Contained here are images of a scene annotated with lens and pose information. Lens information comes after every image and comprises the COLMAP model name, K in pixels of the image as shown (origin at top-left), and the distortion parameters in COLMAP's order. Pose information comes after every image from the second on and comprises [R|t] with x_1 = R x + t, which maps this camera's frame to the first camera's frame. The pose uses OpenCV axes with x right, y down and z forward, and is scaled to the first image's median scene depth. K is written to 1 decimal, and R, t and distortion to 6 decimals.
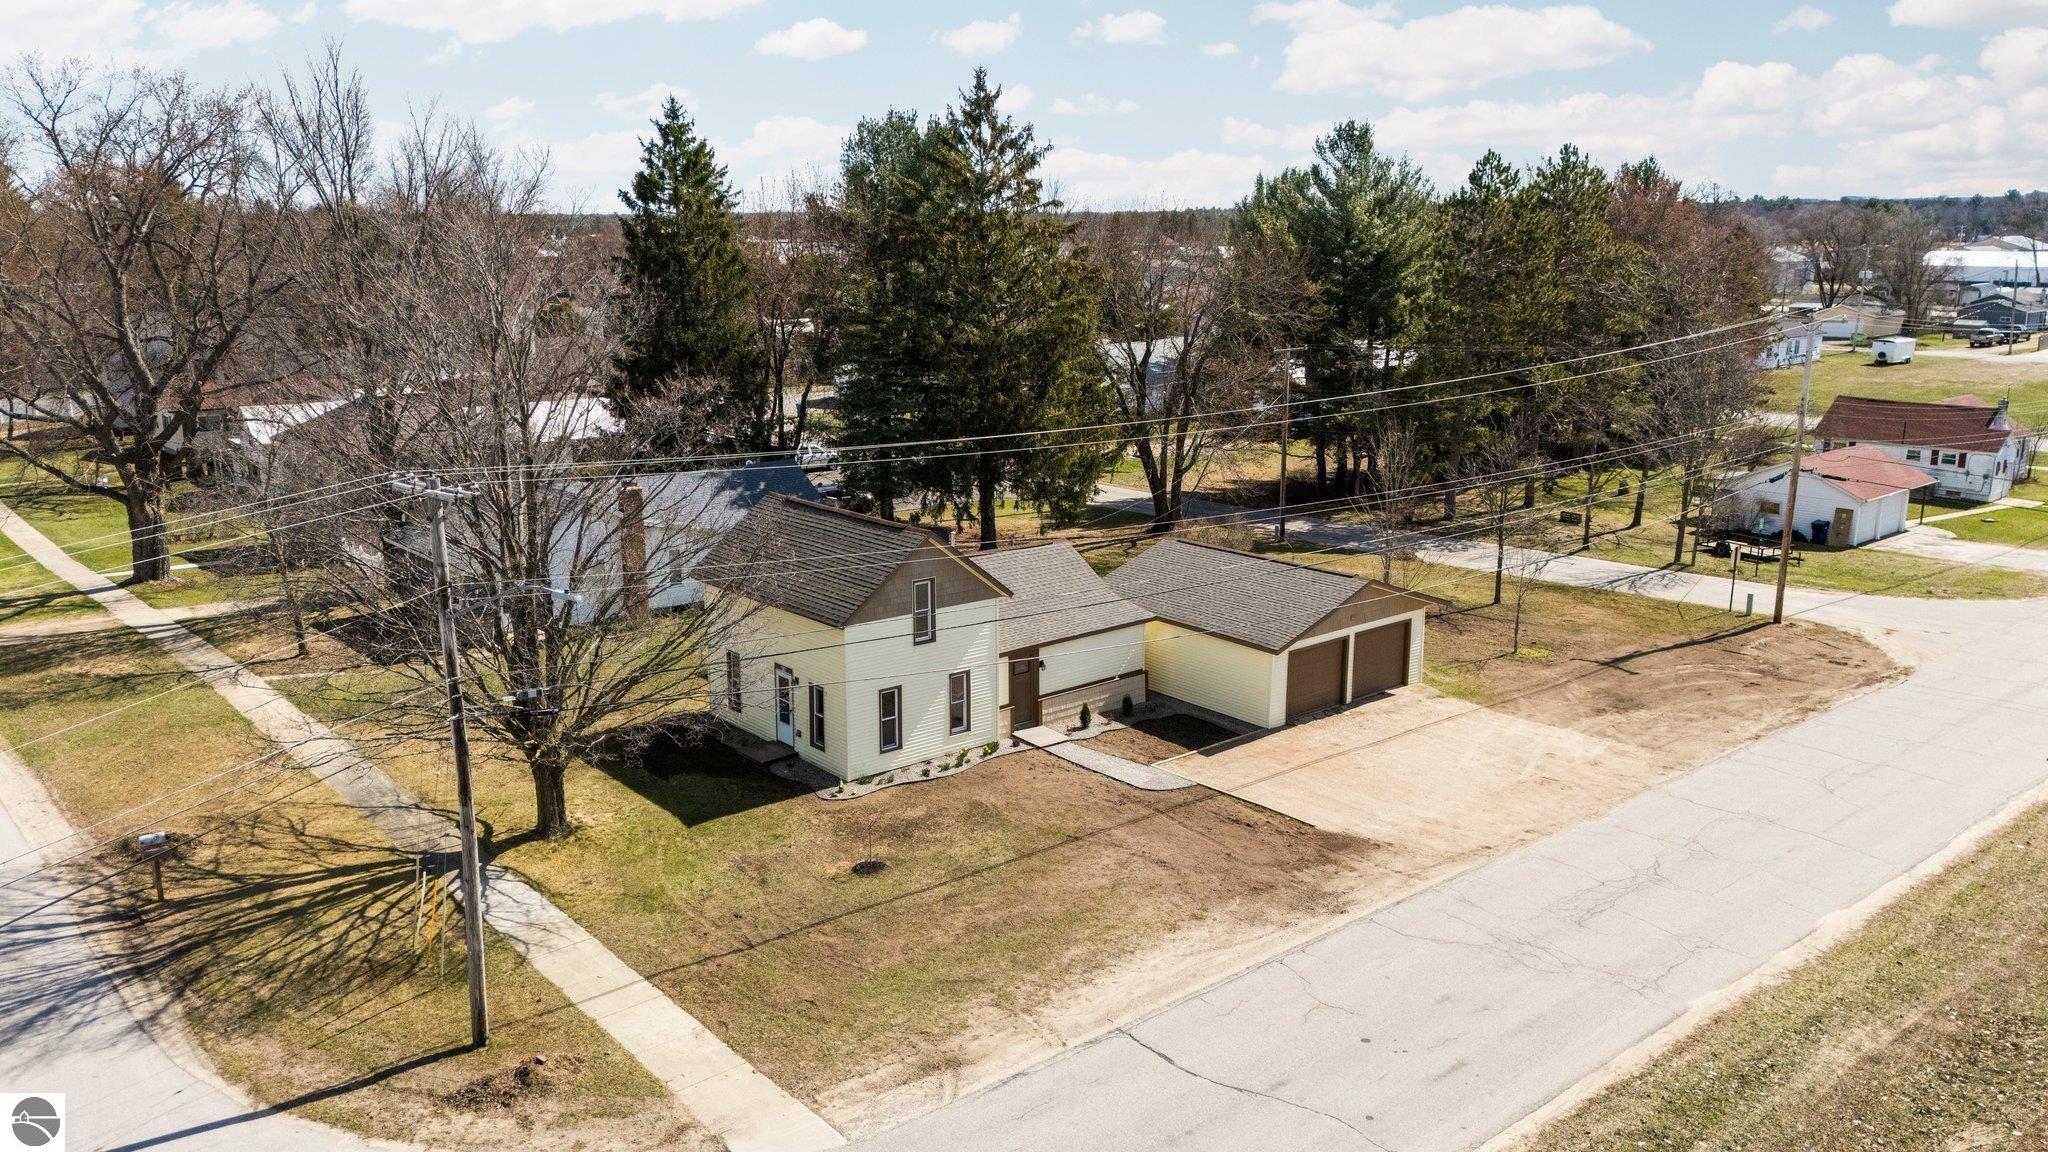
lens RADIAL K [[1514.4, 0, 1024.0], [0, 1514.4, 576.0], [0, 0, 1]] dist [0.196005, 0.001096]
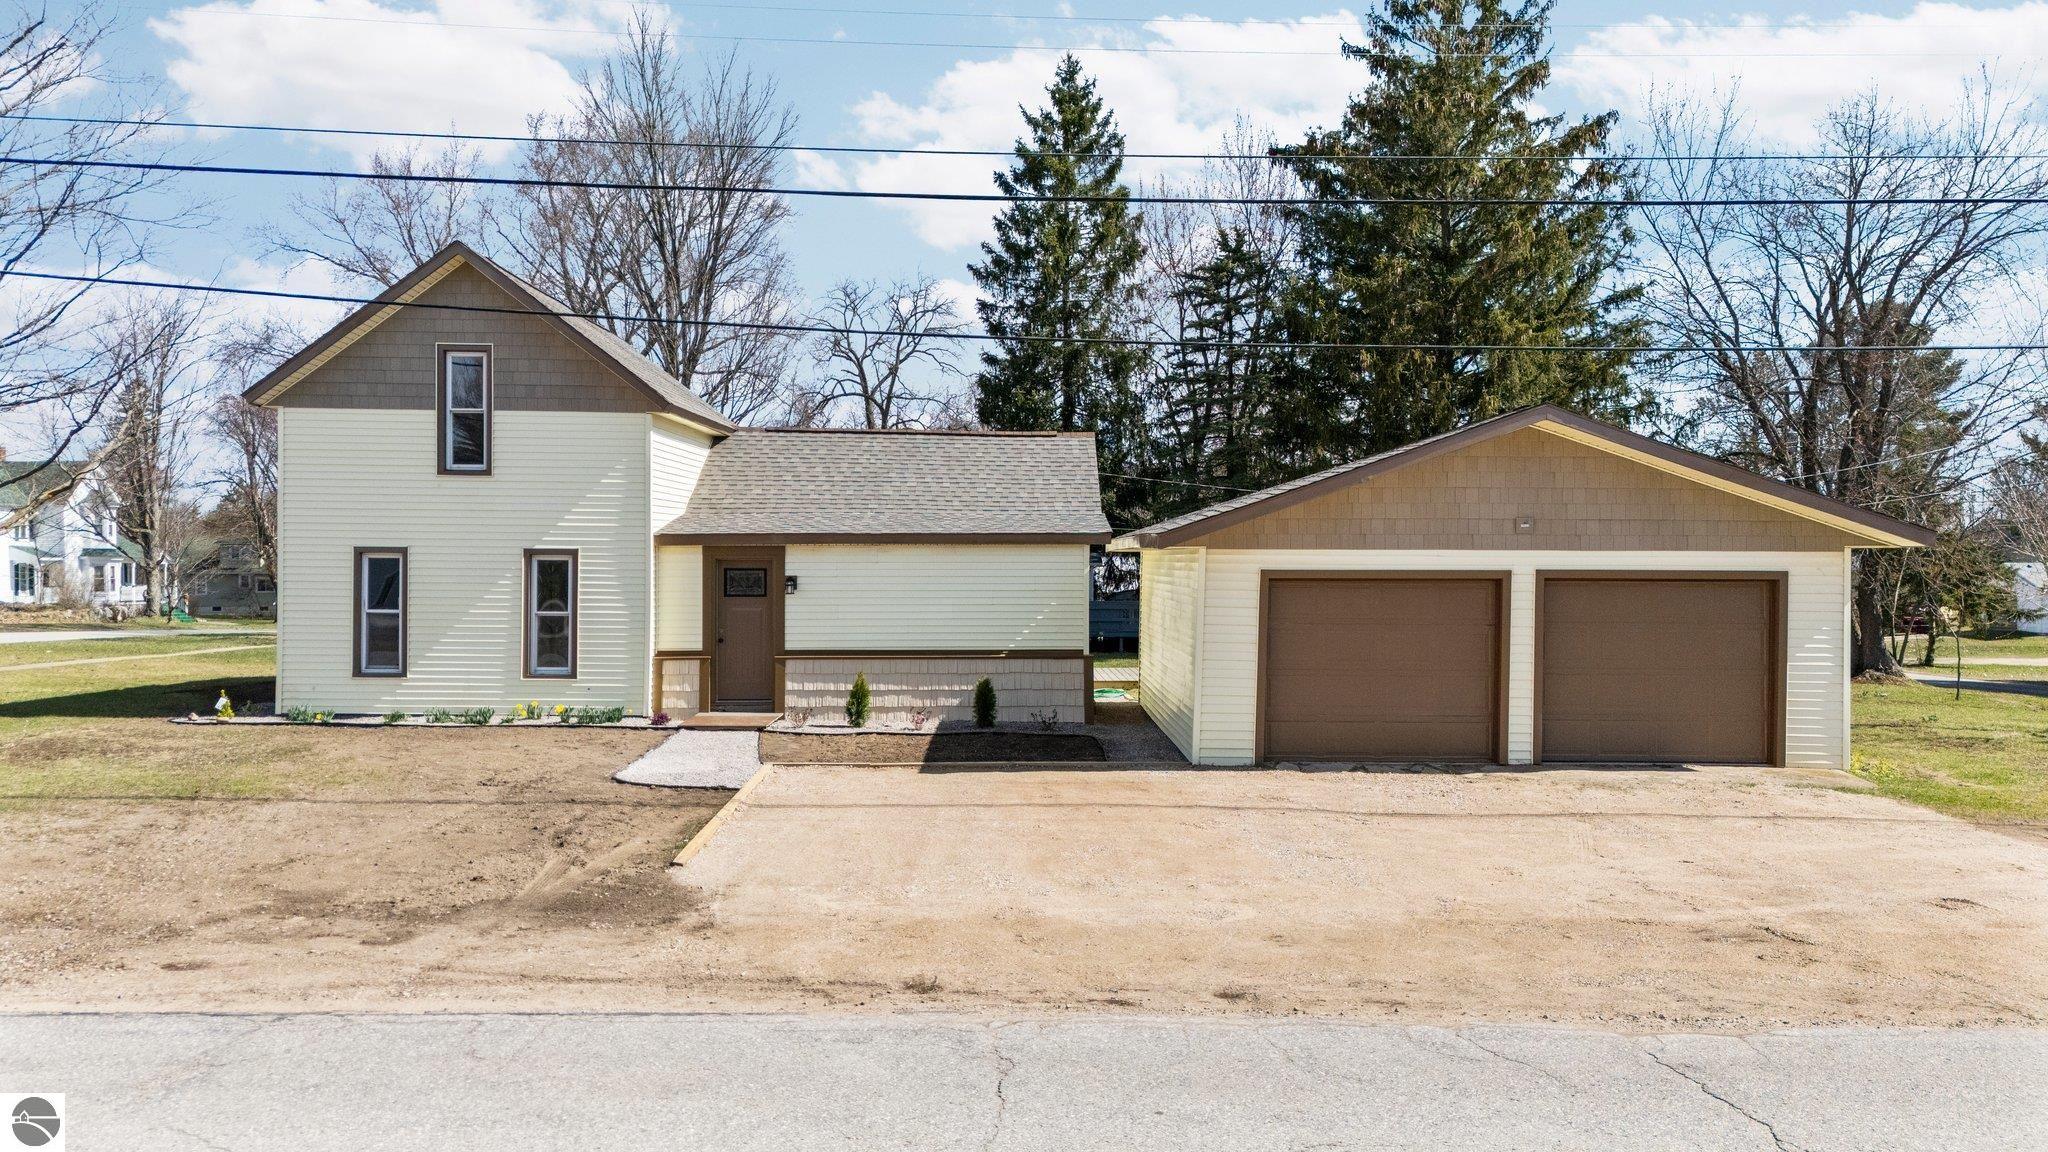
lens RADIAL K [[1496.5, 0, 1024.0], [0, 1496.5, 576.0], [0, 0, 1]] dist [-0.001142, 0.000318]
pose [[0.768480, 0.006623, -0.639840, 0.382765], [-0.144560, 0.975891, -0.163522, 0.126672], [0.623331, 0.218158, 0.750910, 0.707697]]
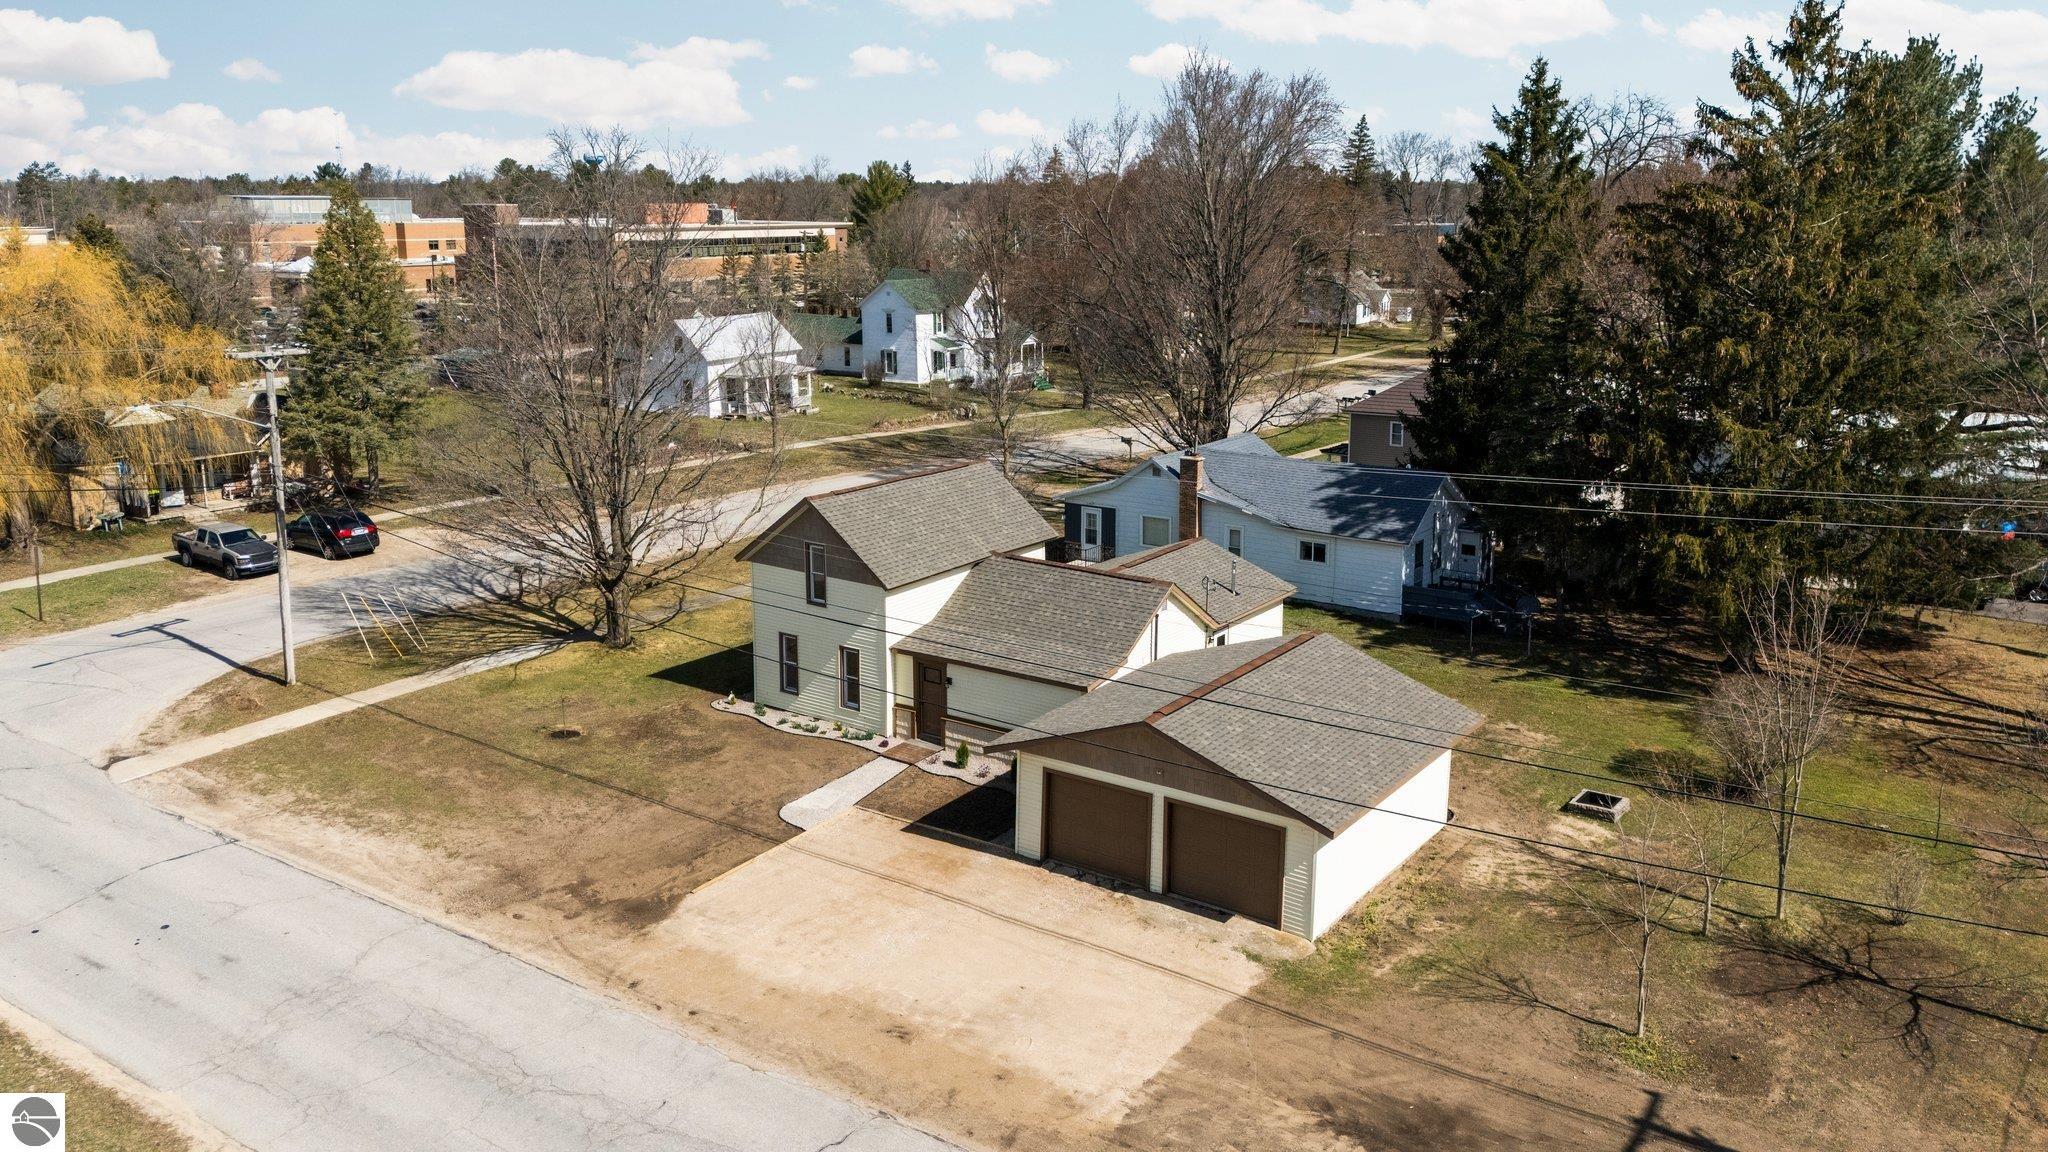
lens RADIAL K [[1506.1, 0, 1025.7], [0, 1506.1, 513.3], [0, 0, 1]] dist [0.106508, -0.108904]
pose [[0.250265, 0.190660, -0.949219, 0.893373], [-0.211205, 0.967557, 0.138658, -0.181197], [0.944860, 0.165779, 0.282414, 0.790265]]
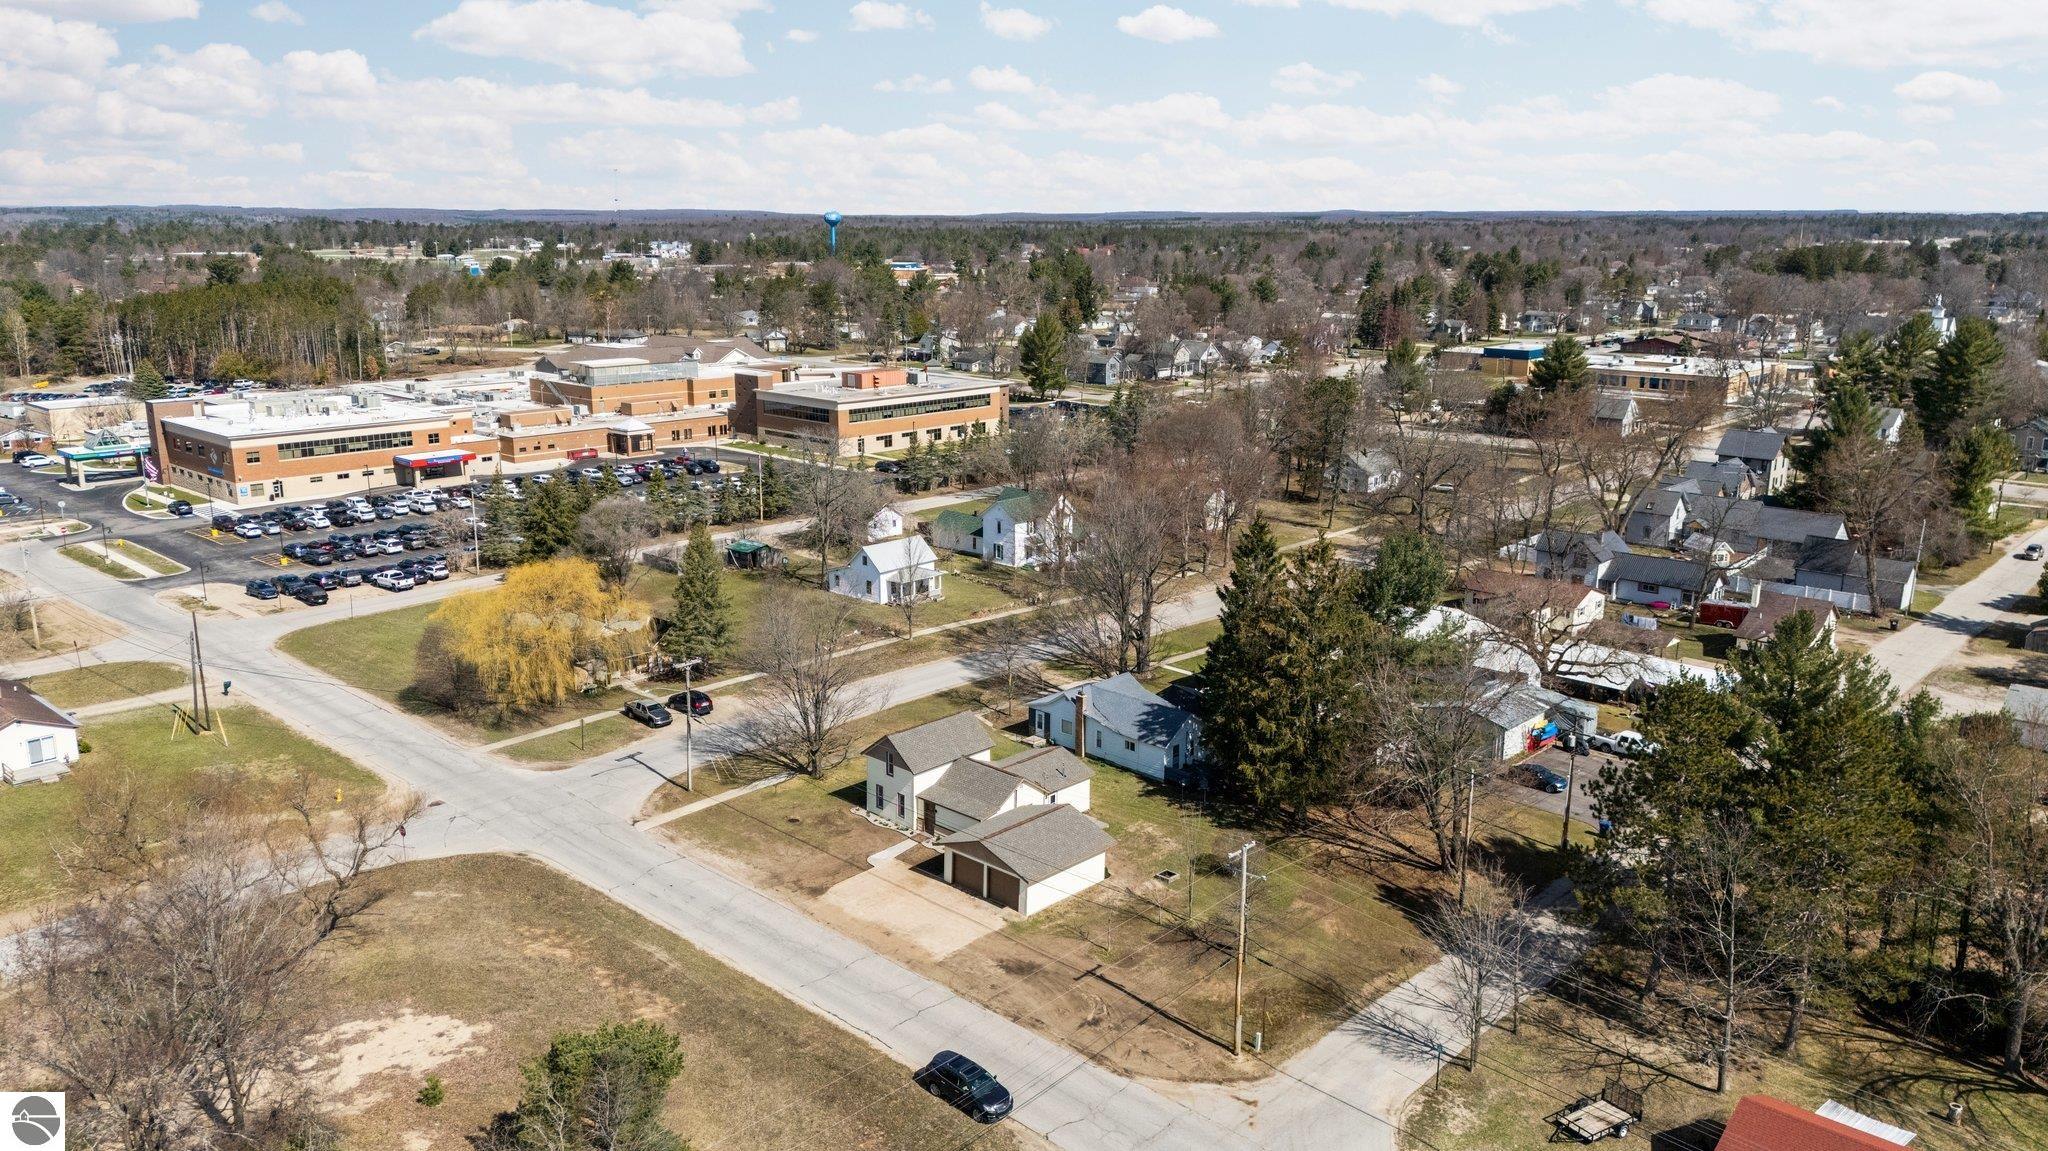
lens RADIAL K [[1514.4, 0, 1024.0], [0, 1514.4, 575.5], [0, 0, 1]] dist [0.196005, 0.001096]
pose [[0.100754, 0.242760, -0.964840, 2.321158], [-0.222348, 0.950741, 0.215993, -0.871461], [0.969747, 0.192768, 0.149768, 0.721912]]
